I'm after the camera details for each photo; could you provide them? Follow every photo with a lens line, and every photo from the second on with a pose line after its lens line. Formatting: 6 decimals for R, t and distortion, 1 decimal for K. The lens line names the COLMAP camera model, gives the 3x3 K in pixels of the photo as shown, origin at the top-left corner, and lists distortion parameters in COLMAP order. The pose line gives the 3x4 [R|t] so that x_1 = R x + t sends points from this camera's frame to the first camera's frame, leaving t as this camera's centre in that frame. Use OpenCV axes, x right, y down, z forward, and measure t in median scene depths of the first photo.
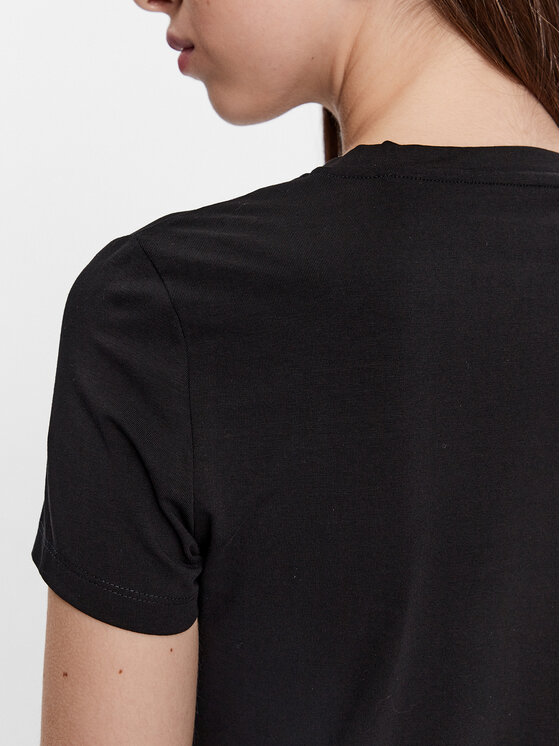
lens RADIAL K [[1164.2, 0, 280.0], [0, 1164.2, 373.0], [0, 0, 1]] dist [0.218124, -0.029193]
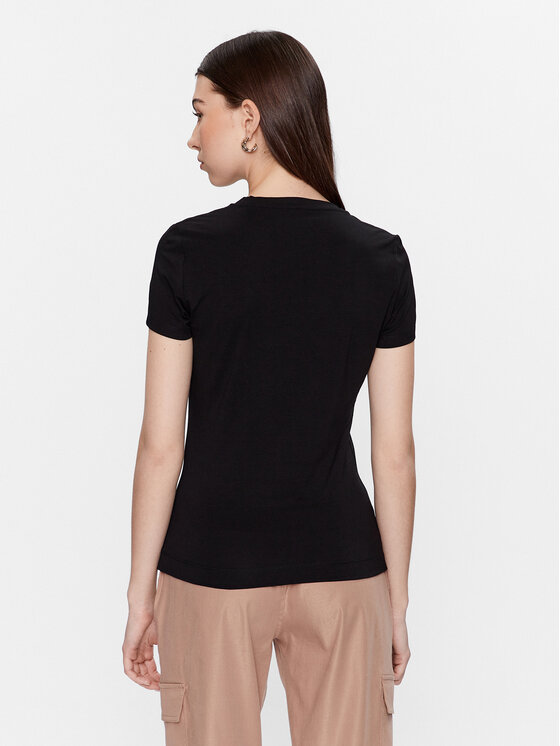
lens RADIAL K [[1679.4, 0, 280.0], [0, 1679.4, 373.0], [0, 0, 1]] dist [-0.002320, 0.013464]
pose [[0.979539, 0.032565, -0.198601, 1.102227], [-0.039251, 0.998784, -0.029820, 0.427915], [0.197388, 0.037005, 0.979627, -3.513638]]
